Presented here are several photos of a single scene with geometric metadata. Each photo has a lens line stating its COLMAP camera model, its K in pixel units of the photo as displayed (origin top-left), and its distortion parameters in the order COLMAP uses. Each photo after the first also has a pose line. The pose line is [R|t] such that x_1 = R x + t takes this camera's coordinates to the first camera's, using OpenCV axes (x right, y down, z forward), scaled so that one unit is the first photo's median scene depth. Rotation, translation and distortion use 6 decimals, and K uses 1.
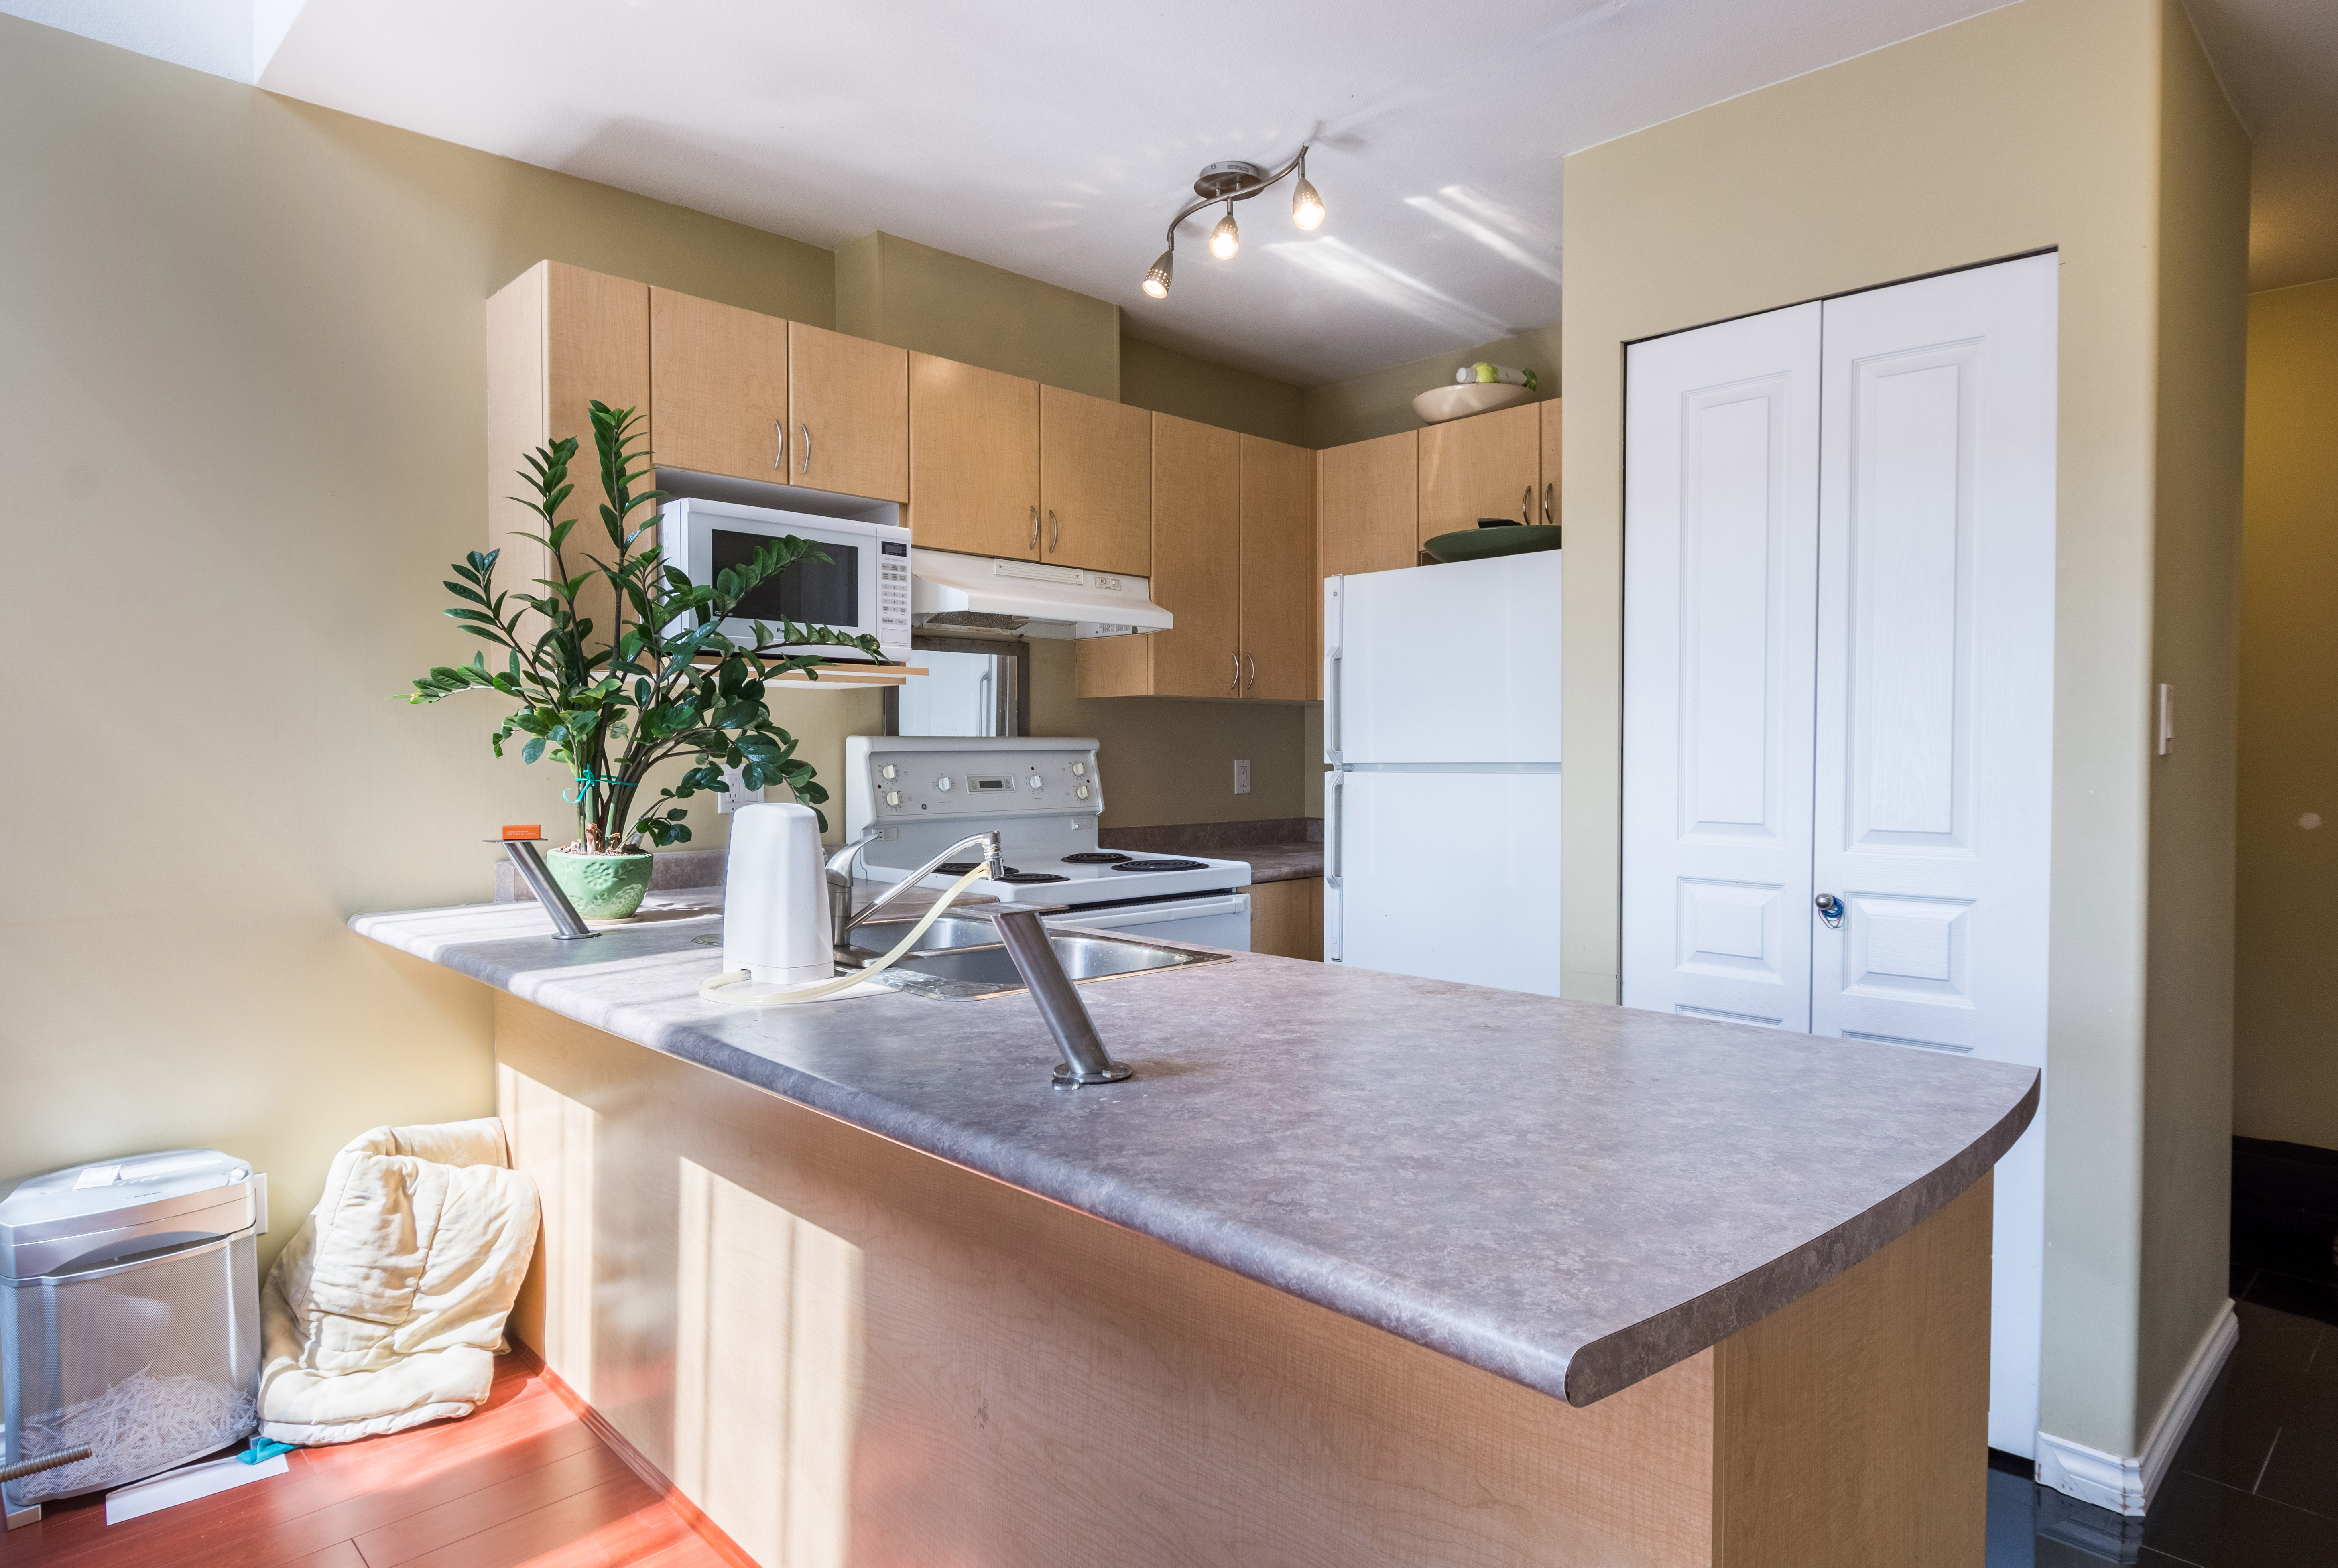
lens RADIAL K [[1337.4, 0, 1169.0], [0, 1337.4, 784.0], [0, 0, 1]] dist [0.004363, 0.000256]
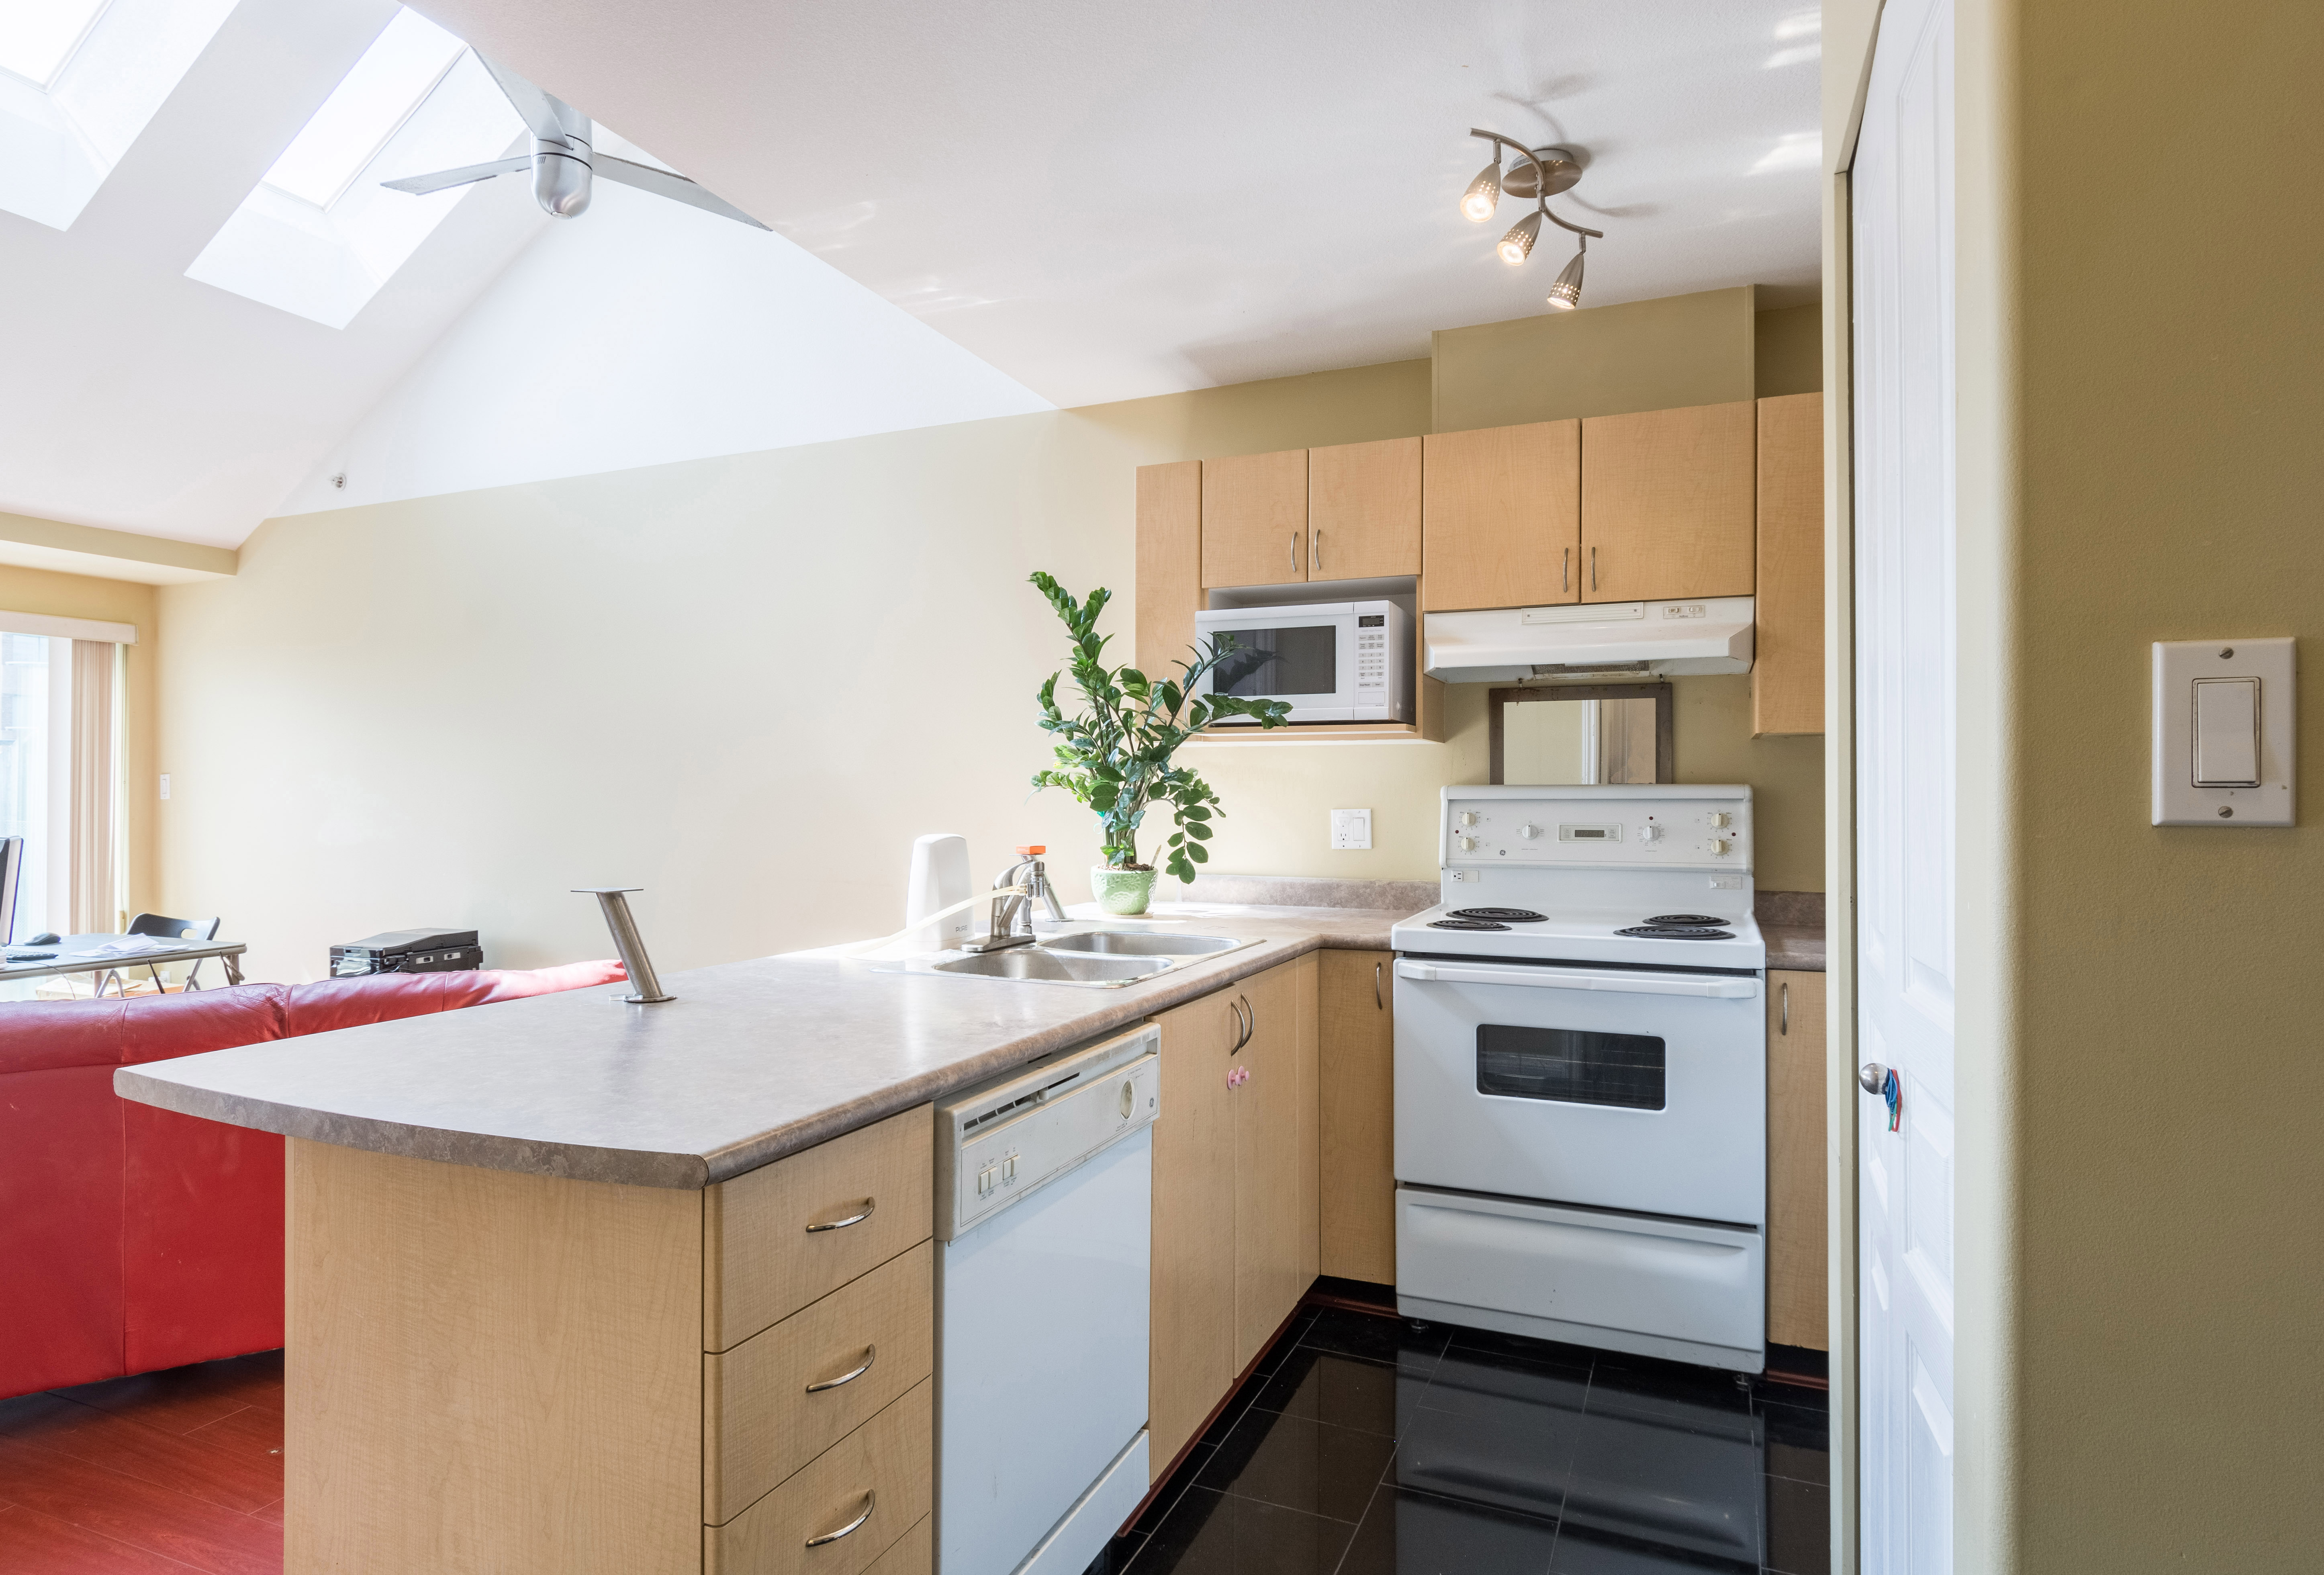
lens RADIAL K [[1244.5, 0, 1162.0], [0, 1244.5, 787.5], [0, 0, 1]] dist [0.026882, -0.019909]
pose [[0.383674, -0.004560, -0.923457, 0.619393], [-0.024593, 0.999583, -0.015154, -0.012417], [0.923141, 0.028525, 0.383402, 0.382494]]
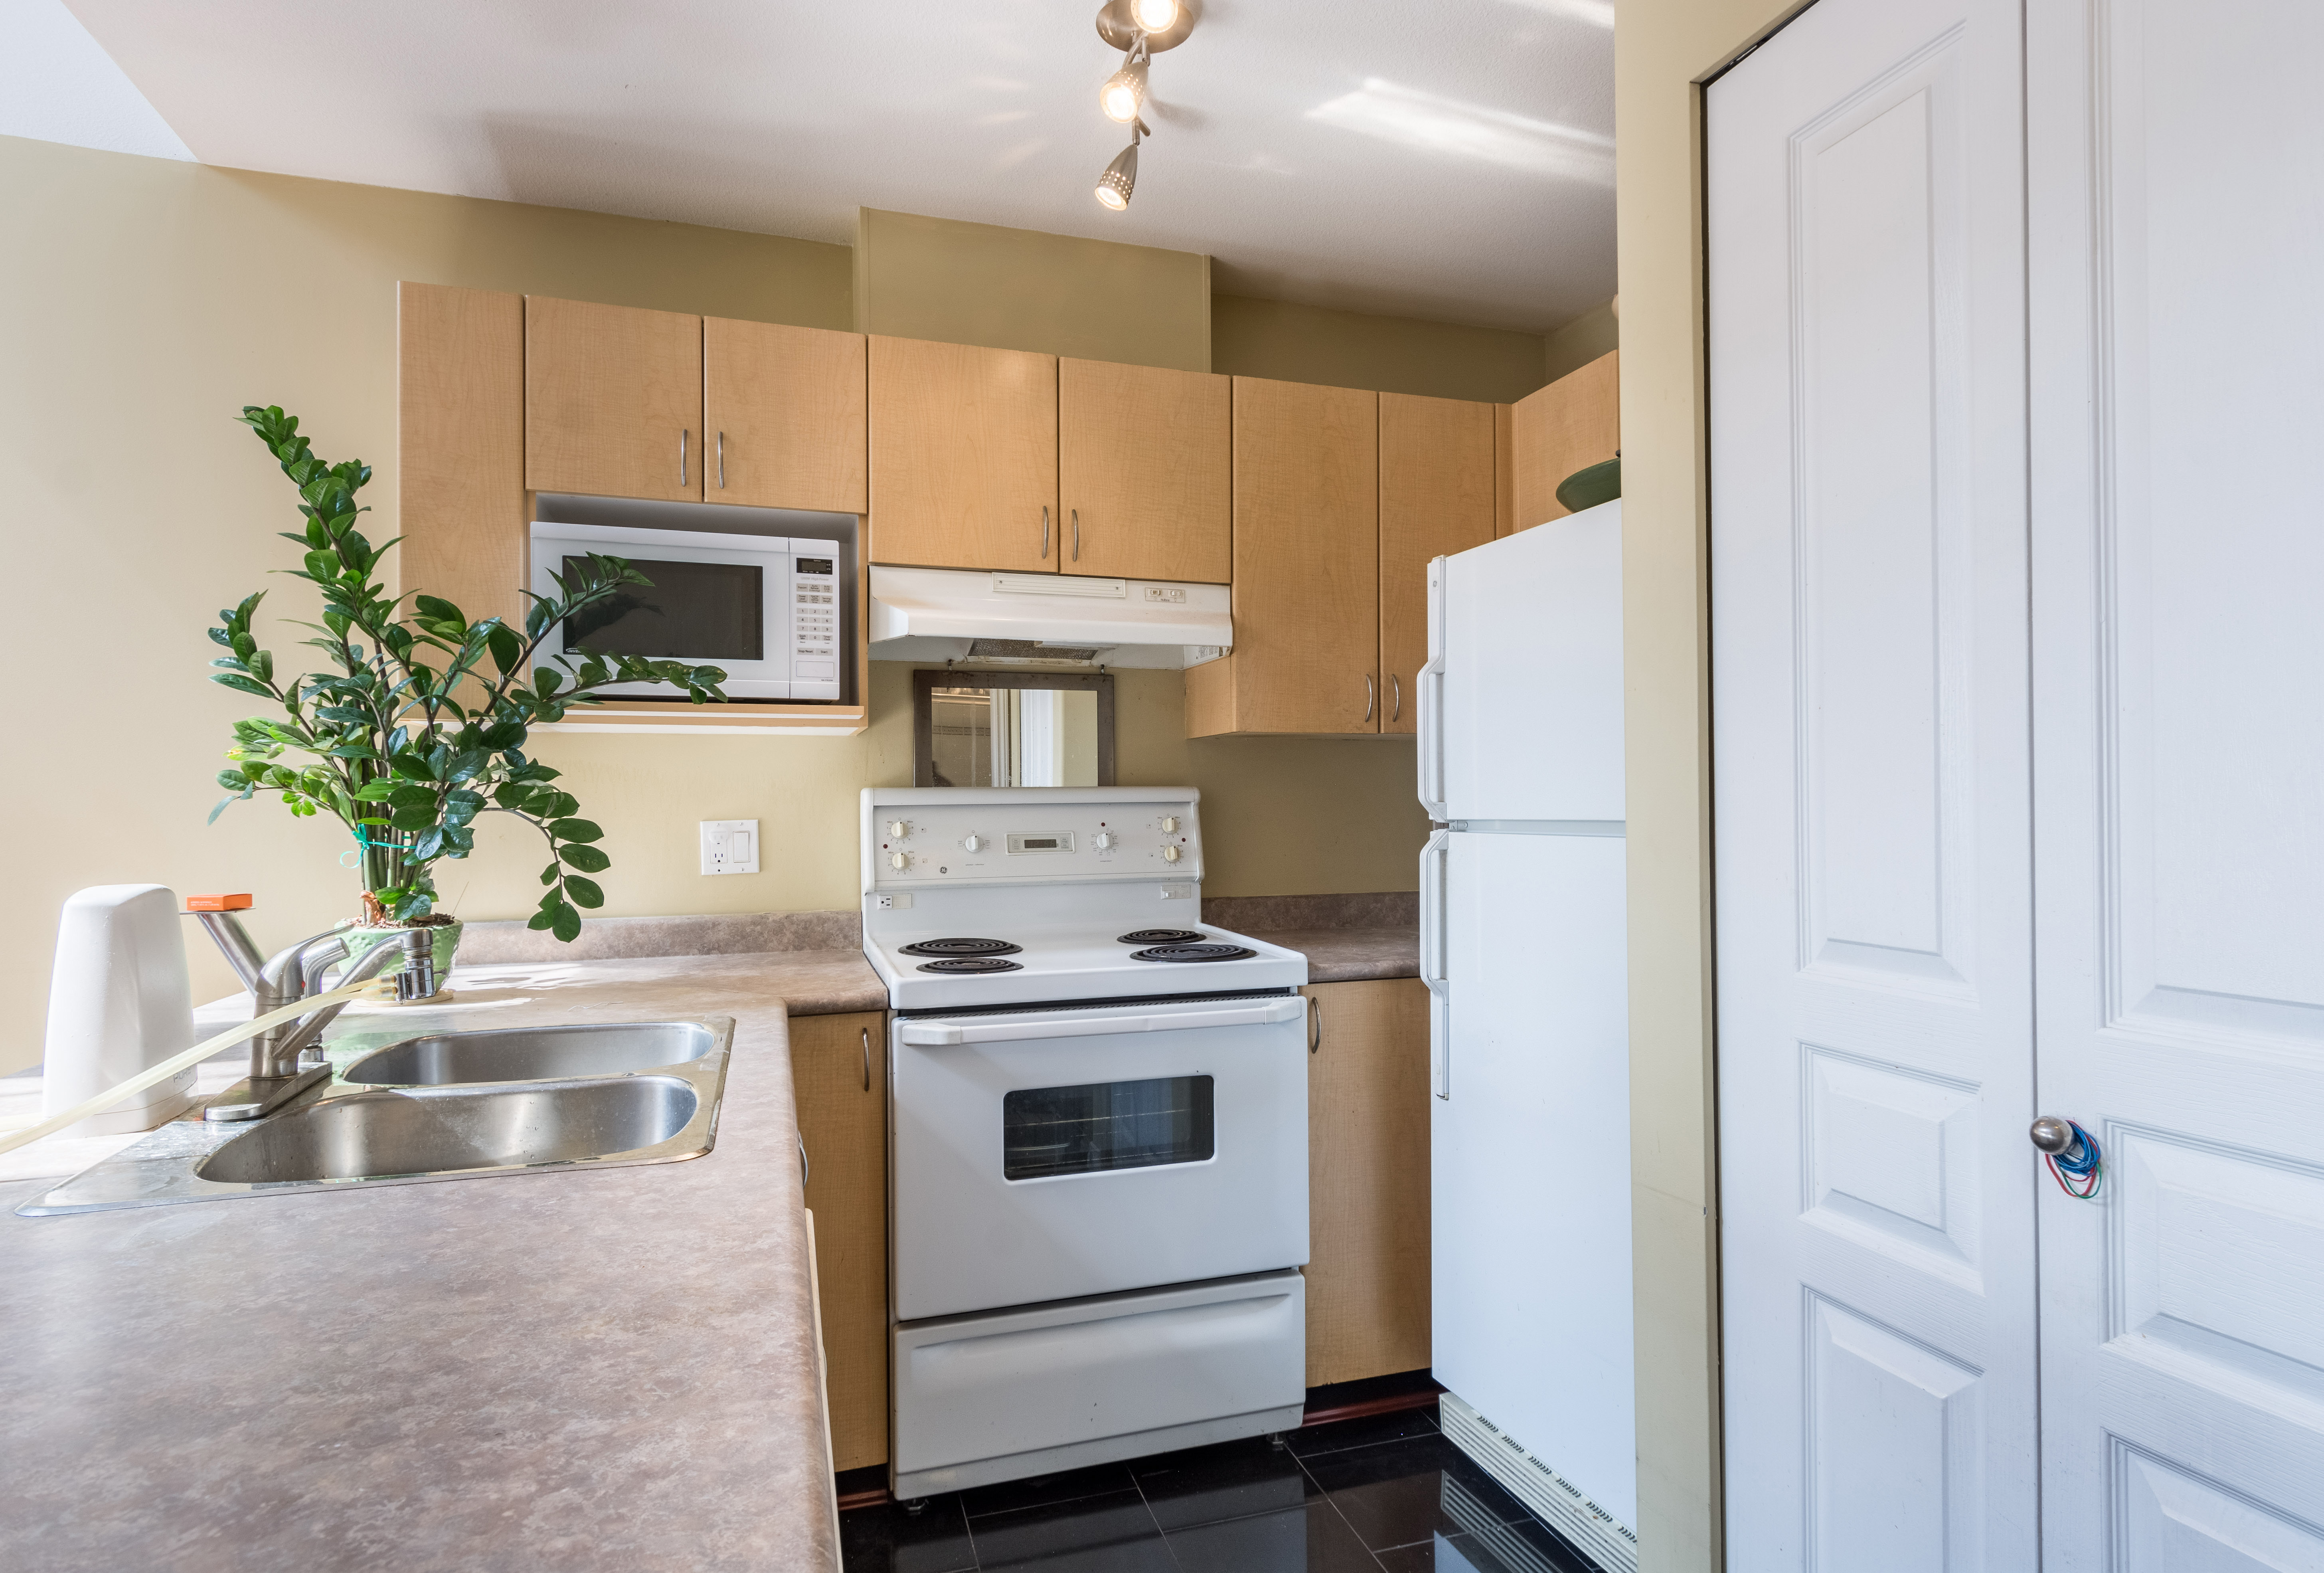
lens RADIAL K [[1244.6, 0, 1162.0], [0, 1244.6, 786.5], [0, 0, 1]] dist [0.026882, -0.019909]
pose [[0.897019, -0.009610, -0.441887, 0.296750], [-0.005236, 0.999462, -0.032367, -0.011106], [0.441960, 0.031347, 0.896487, 0.349145]]
